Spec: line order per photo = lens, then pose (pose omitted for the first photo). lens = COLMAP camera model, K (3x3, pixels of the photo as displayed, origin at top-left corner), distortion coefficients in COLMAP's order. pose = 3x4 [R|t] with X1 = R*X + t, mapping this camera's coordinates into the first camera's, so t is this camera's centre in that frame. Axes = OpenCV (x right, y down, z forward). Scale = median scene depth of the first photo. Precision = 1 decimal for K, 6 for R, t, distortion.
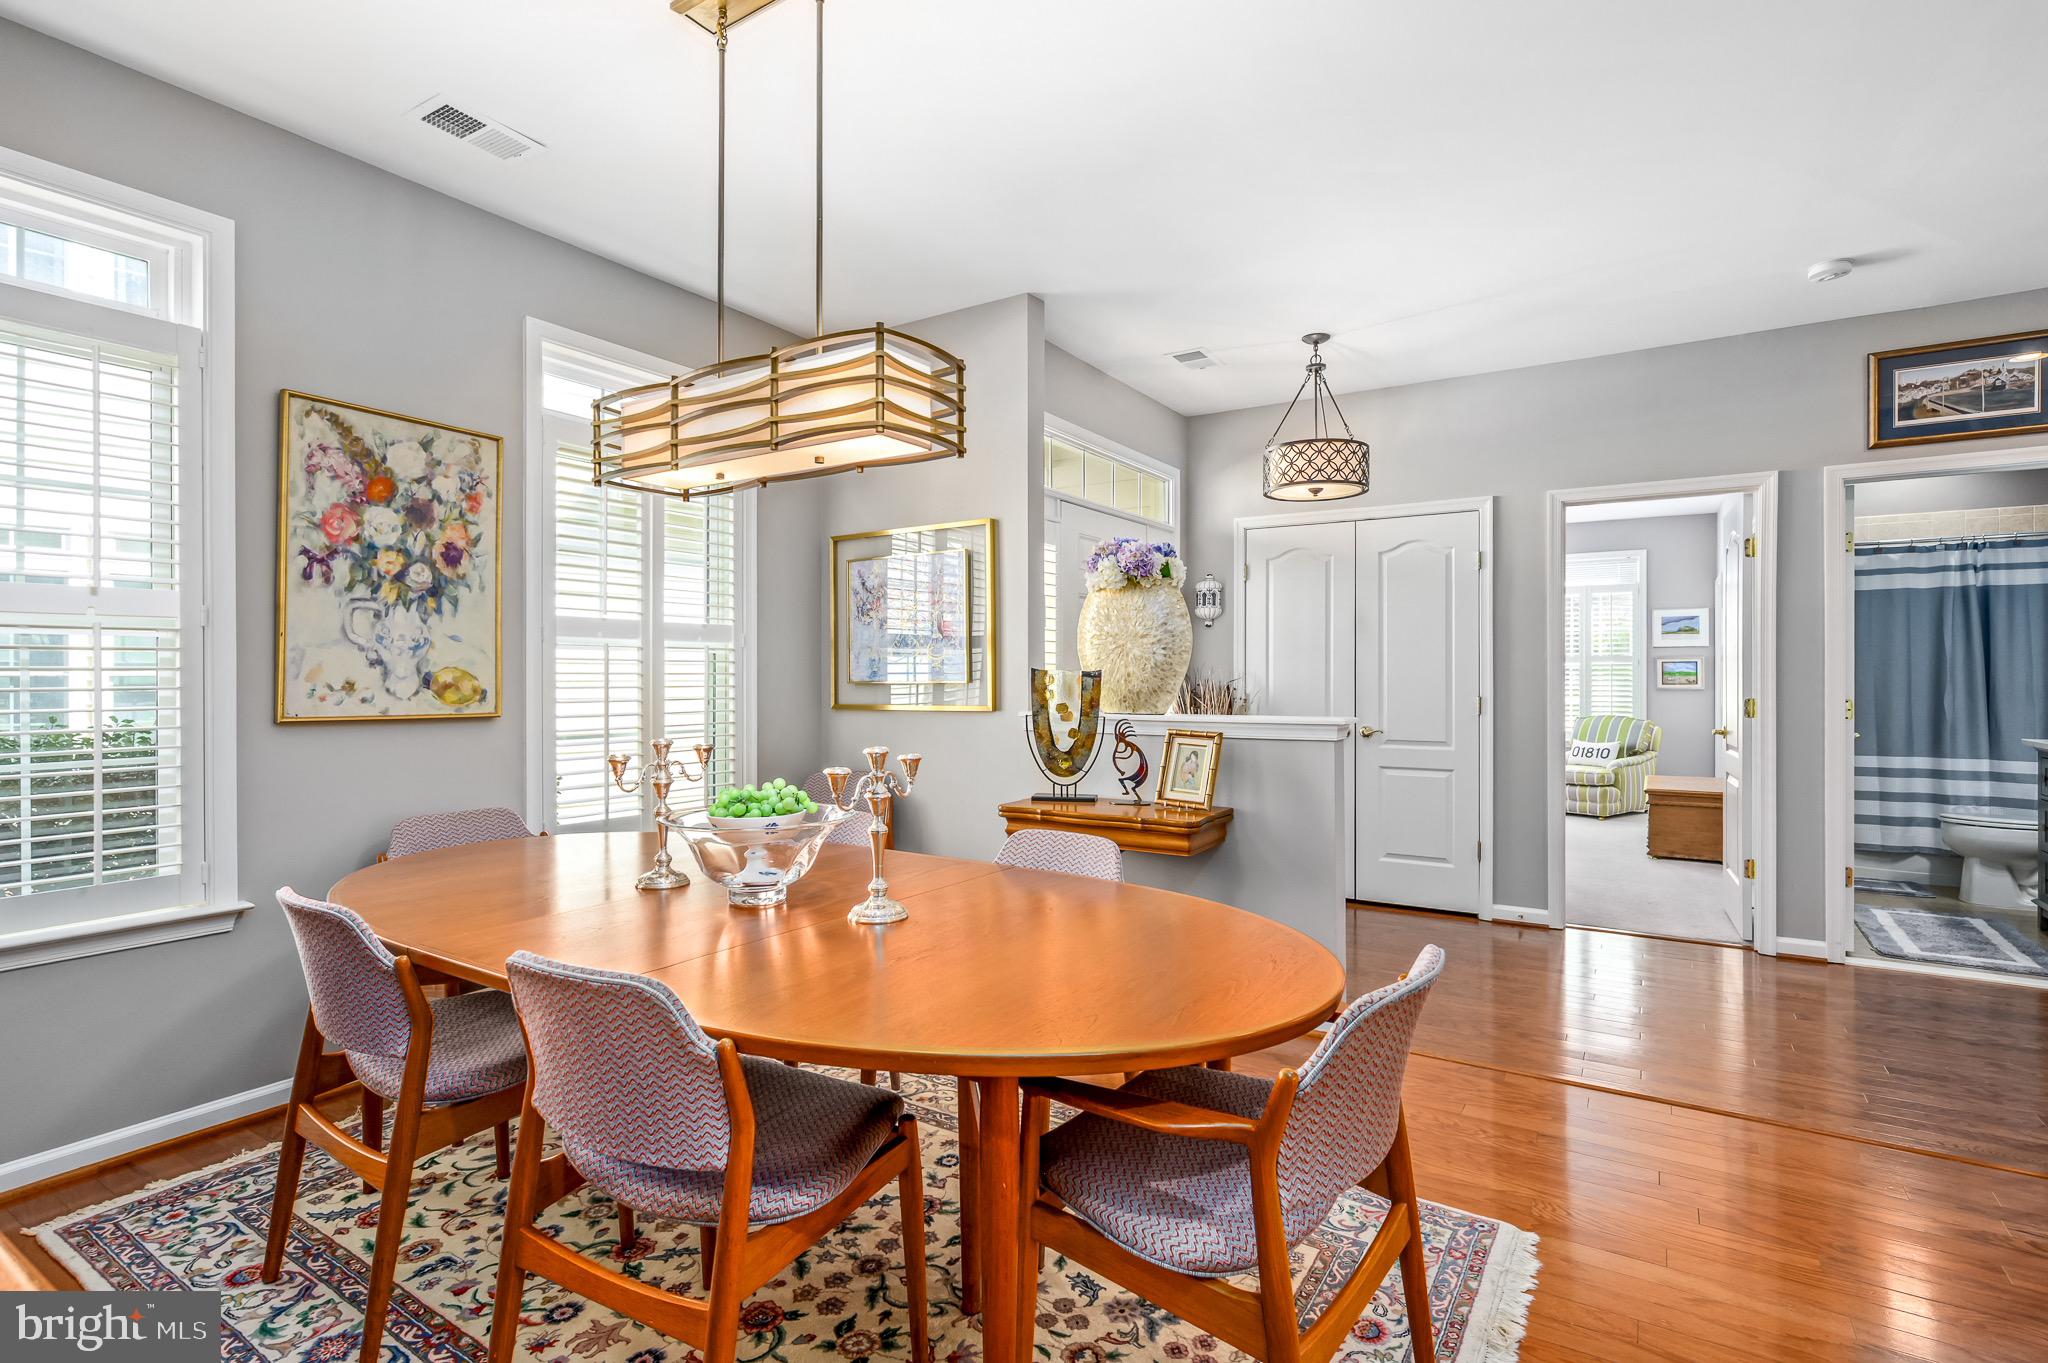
lens RADIAL K [[989.8, 0, 1012.1], [0, 989.8, 685.4], [0, 0, 1]] dist [-0.000769, 0.002111]
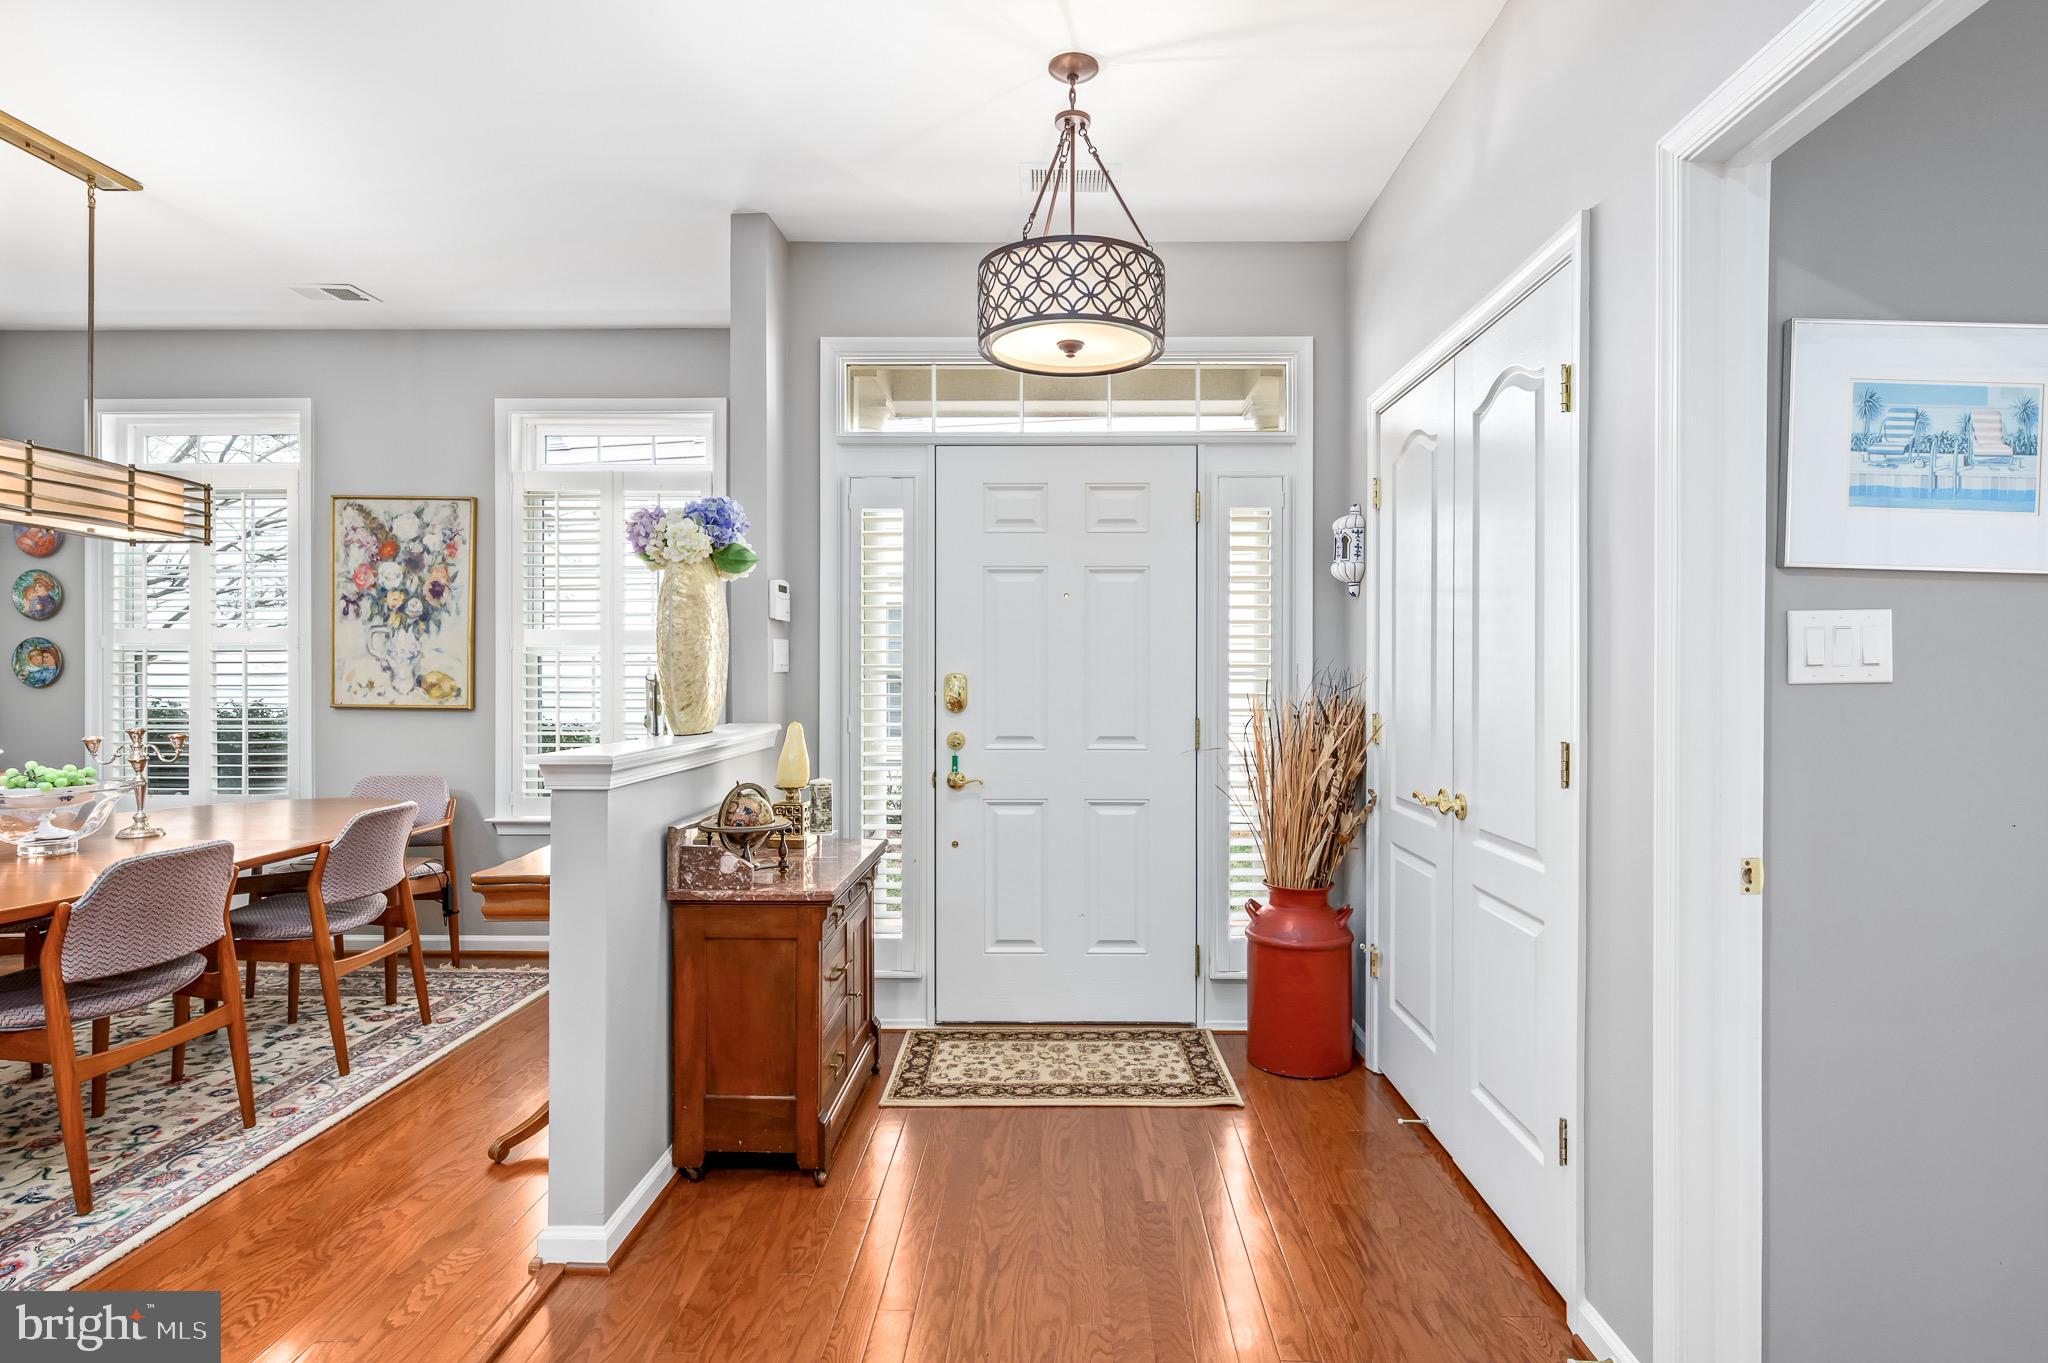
lens RADIAL K [[1049.5, 0, 1040.8], [0, 1049.5, 671.9], [0, 0, 1]] dist [0.005591, -0.001631]
pose [[0.517491, 0.003947, -0.855680, 1.200677], [-0.009792, 0.999951, -0.001310, -0.025704], [0.855633, 0.009056, 0.517504, 1.031798]]
